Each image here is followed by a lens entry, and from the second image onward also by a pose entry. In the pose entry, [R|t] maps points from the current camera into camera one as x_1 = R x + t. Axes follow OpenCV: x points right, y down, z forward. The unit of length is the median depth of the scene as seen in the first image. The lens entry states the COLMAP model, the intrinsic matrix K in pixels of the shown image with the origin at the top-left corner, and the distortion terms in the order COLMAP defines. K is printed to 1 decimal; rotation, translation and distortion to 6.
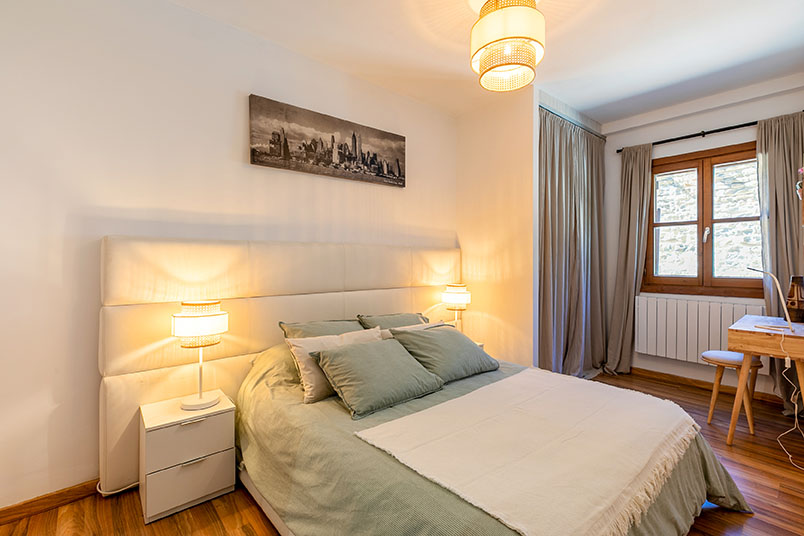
lens RADIAL K [[361.2, 0, 394.9], [0, 361.2, 261.9], [0, 0, 1]] dist [0.002791, 0.000112]
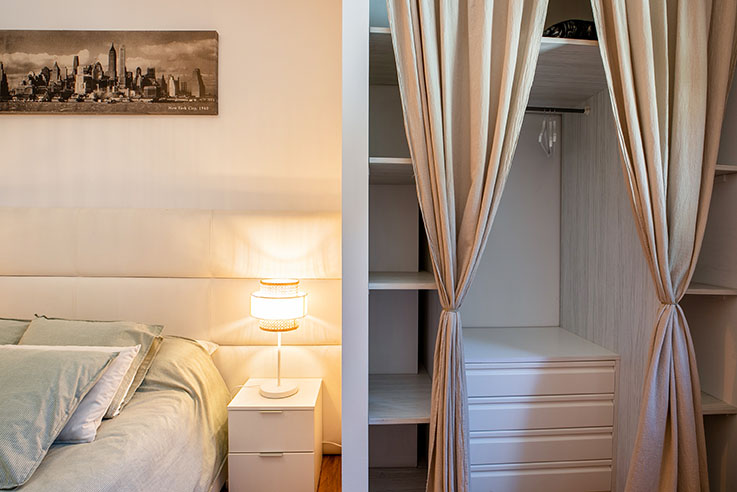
lens RADIAL K [[375.8, 0, 385.9], [0, 375.8, 246.3], [0, 0, 1]] dist [-0.046542, 0.011739]
pose [[0.795439, 0.020519, -0.605687, 0.731384], [-0.014233, 0.999784, 0.015178, 0.004105], [0.605867, -0.003453, 0.795558, 0.778158]]
